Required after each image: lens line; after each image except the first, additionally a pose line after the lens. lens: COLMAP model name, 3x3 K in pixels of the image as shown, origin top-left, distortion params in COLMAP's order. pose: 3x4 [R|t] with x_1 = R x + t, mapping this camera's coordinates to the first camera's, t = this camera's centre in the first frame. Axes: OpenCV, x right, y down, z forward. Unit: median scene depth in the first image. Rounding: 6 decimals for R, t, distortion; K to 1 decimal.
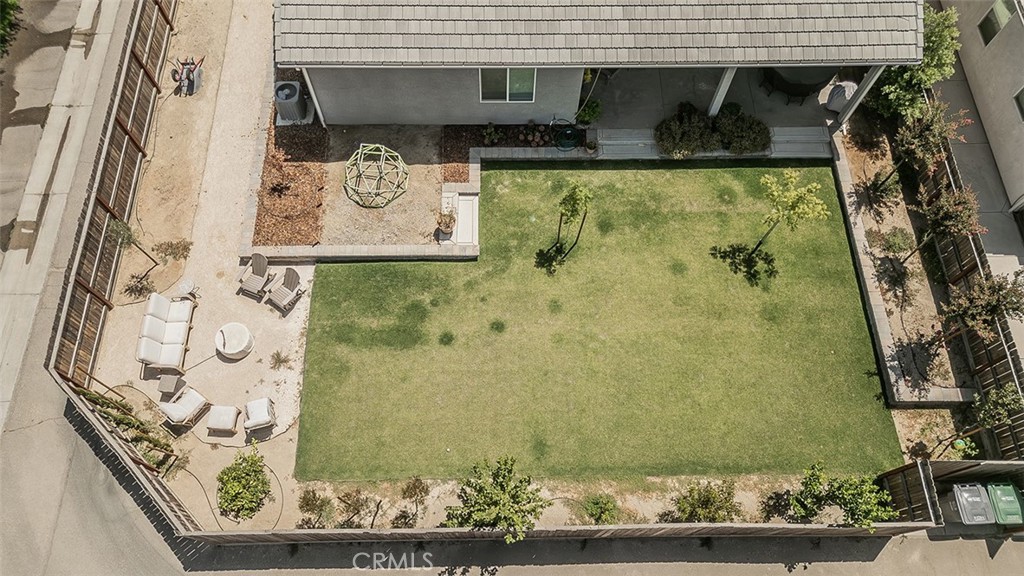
lens RADIAL K [[717.4, 0, 508.4], [0, 717.4, 286.6], [0, 0, 1]] dist [0.073201, -0.044257]
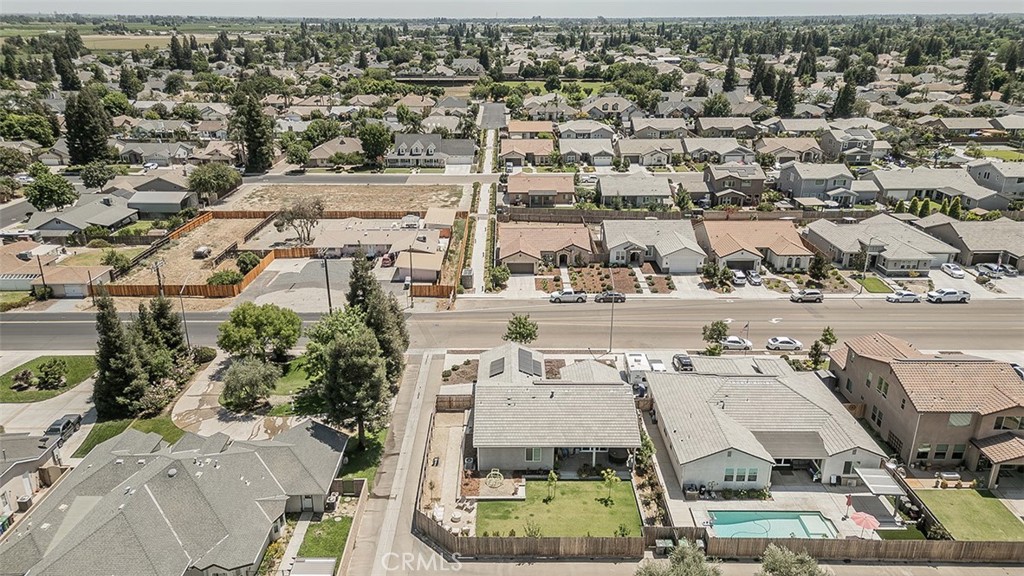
lens RADIAL K [[717.4, 0, 508.4], [0, 717.4, 286.6], [0, 0, 1]] dist [0.073201, -0.044257]
pose [[0.999821, -0.009406, -0.016406, -0.056952], [-0.004795, 0.713089, -0.701058, 1.642563], [0.018293, 0.701011, 0.712916, -2.150324]]
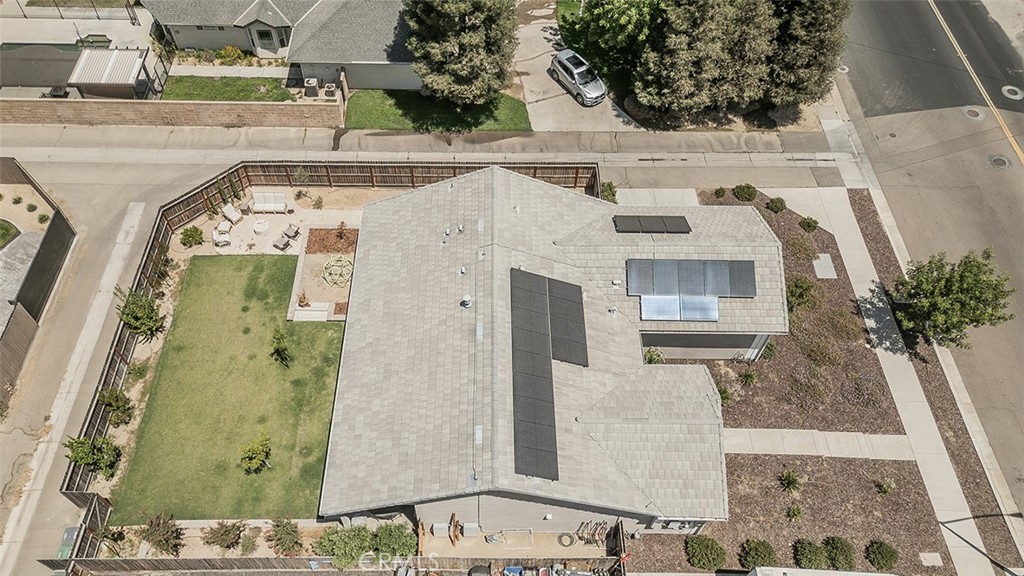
lens RADIAL K [[756.4, 0, 484.1], [0, 756.4, 289.5], [0, 0, 1]] dist [0.076208, -0.044435]
pose [[-0.017666, 0.795881, -0.605196, 1.085586], [-0.911002, 0.236620, 0.337766, -1.199906], [0.412023, 0.557301, 0.720869, -0.258611]]
